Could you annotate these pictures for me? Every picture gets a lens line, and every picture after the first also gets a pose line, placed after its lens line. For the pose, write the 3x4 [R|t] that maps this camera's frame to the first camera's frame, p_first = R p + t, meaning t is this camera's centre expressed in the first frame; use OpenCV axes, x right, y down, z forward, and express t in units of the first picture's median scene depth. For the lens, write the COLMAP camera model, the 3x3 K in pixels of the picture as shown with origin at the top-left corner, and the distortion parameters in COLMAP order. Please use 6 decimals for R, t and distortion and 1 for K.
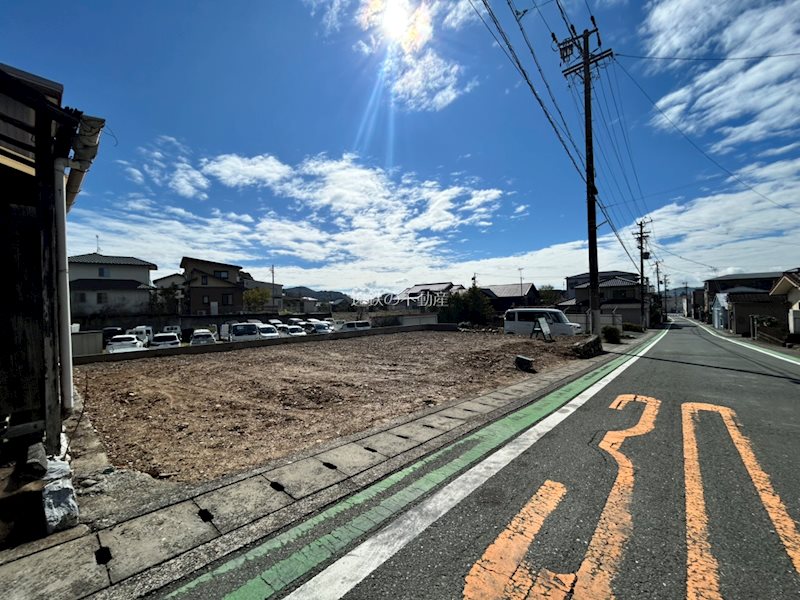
lens RADIAL K [[322.5, 0, 398.6], [0, 322.5, 295.4], [0, 0, 1]] dist [-0.001888, 0.000248]
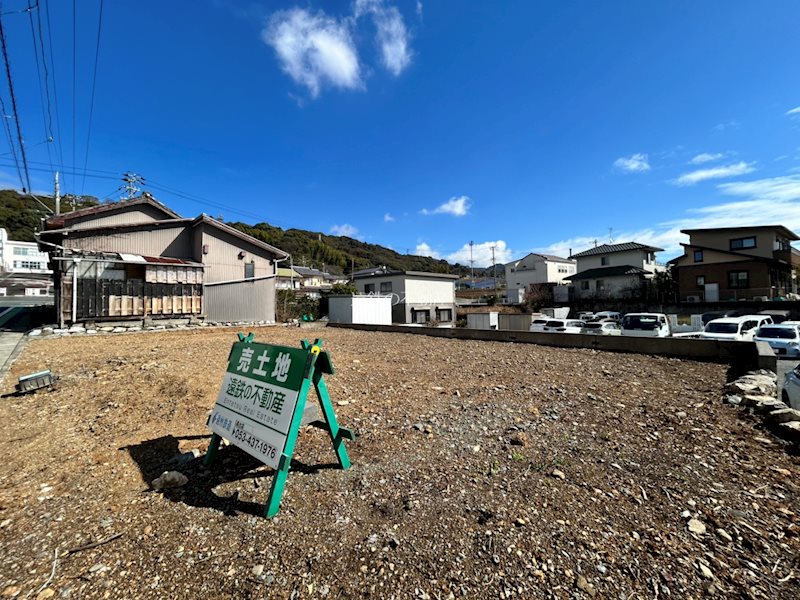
lens RADIAL K [[322.5, 0, 400.9], [0, 322.5, 298.9], [0, 0, 1]] dist [-0.001888, 0.000248]
pose [[-0.038911, 0.007510, -0.999214, 0.063639], [0.049982, 0.998735, 0.005560, 0.005061], [0.997992, -0.049726, -0.039237, 0.110950]]
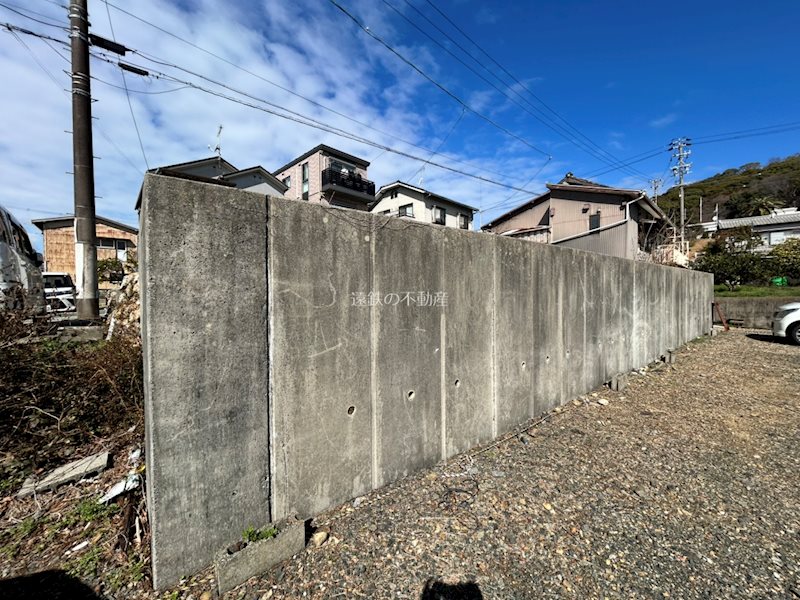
lens RADIAL K [[322.5, 0, 398.8], [0, 322.5, 299.7], [0, 0, 1]] dist [-0.001888, 0.000248]
pose [[-0.994303, 0.042182, 0.097894, 0.006349], [0.040573, 0.999008, -0.018373, 0.019462], [-0.098571, -0.014296, -0.995027, 0.171916]]
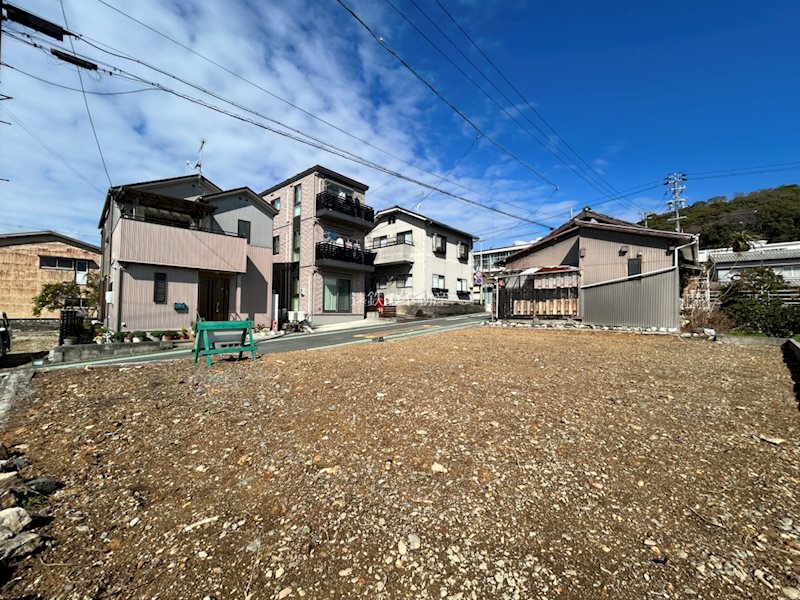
lens RADIAL K [[322.5, 0, 399.0], [0, 322.5, 299.0], [0, 0, 1]] dist [-0.001888, 0.000248]
pose [[-0.998648, 0.026871, 0.044491, 0.016347], [0.023556, 0.997024, -0.073409, 0.008199], [-0.046331, -0.072262, -0.996309, 0.154103]]
